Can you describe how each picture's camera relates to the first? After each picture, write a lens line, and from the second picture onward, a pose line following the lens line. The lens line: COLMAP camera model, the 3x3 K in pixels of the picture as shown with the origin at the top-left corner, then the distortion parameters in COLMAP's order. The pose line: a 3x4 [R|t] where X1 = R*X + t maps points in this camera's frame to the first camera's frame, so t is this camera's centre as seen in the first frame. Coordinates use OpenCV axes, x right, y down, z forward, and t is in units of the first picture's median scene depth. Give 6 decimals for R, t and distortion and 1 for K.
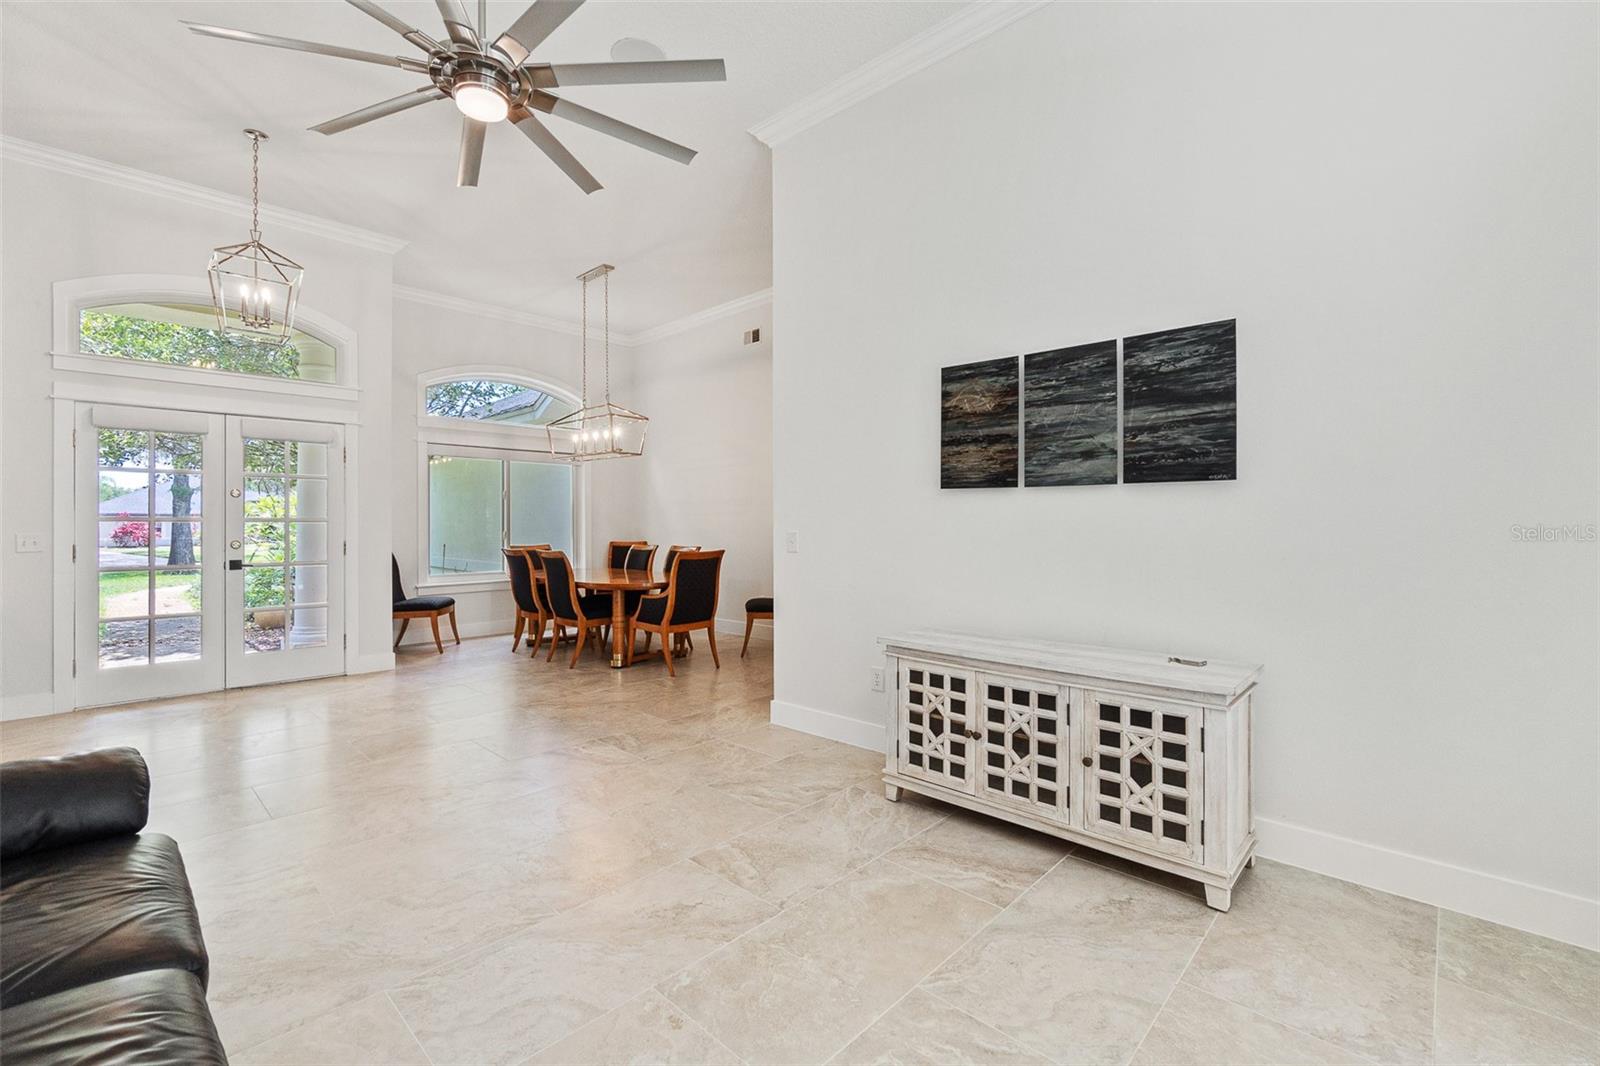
lens RADIAL K [[694.7, 0, 790.2], [0, 694.7, 523.8], [0, 0, 1]] dist [-0.008845, 0.001530]
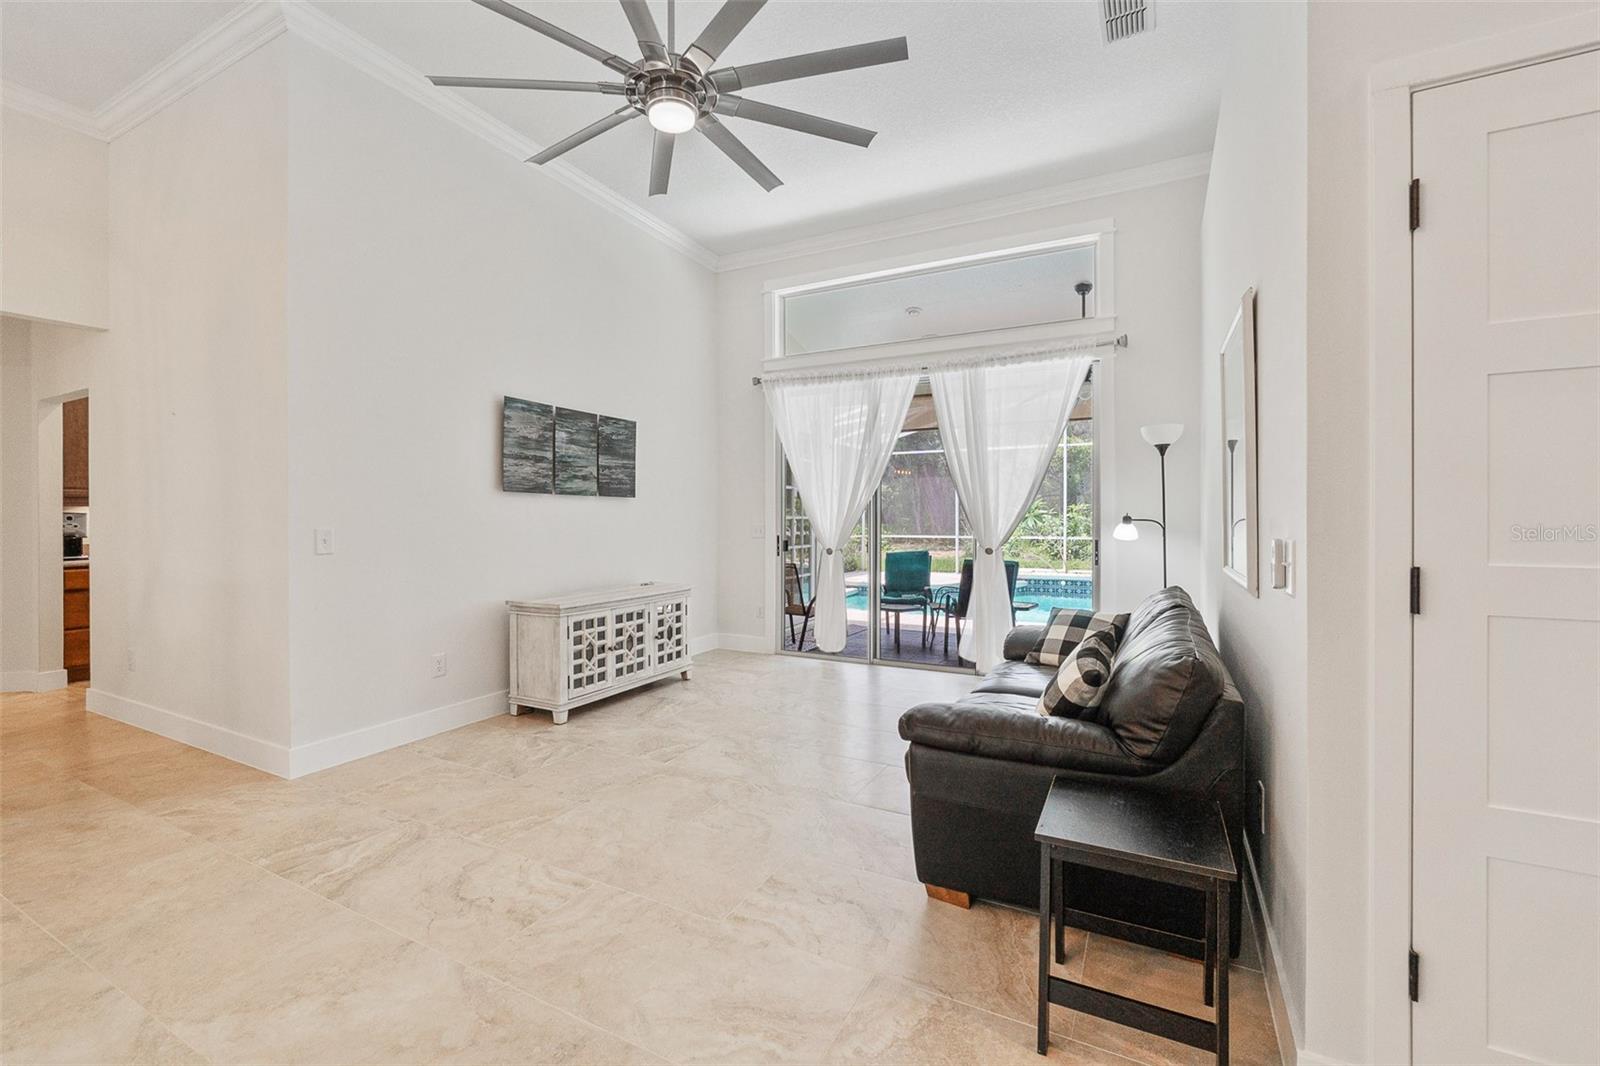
lens RADIAL K [[694.7, 0, 791.2], [0, 694.7, 522.2], [0, 0, 1]] dist [-0.008845, 0.001530]
pose [[-0.285242, -0.005933, 0.958437, -1.377557], [0.001585, 0.999977, 0.006661, -0.001935], [-0.958454, 0.003419, -0.285225, 1.035747]]
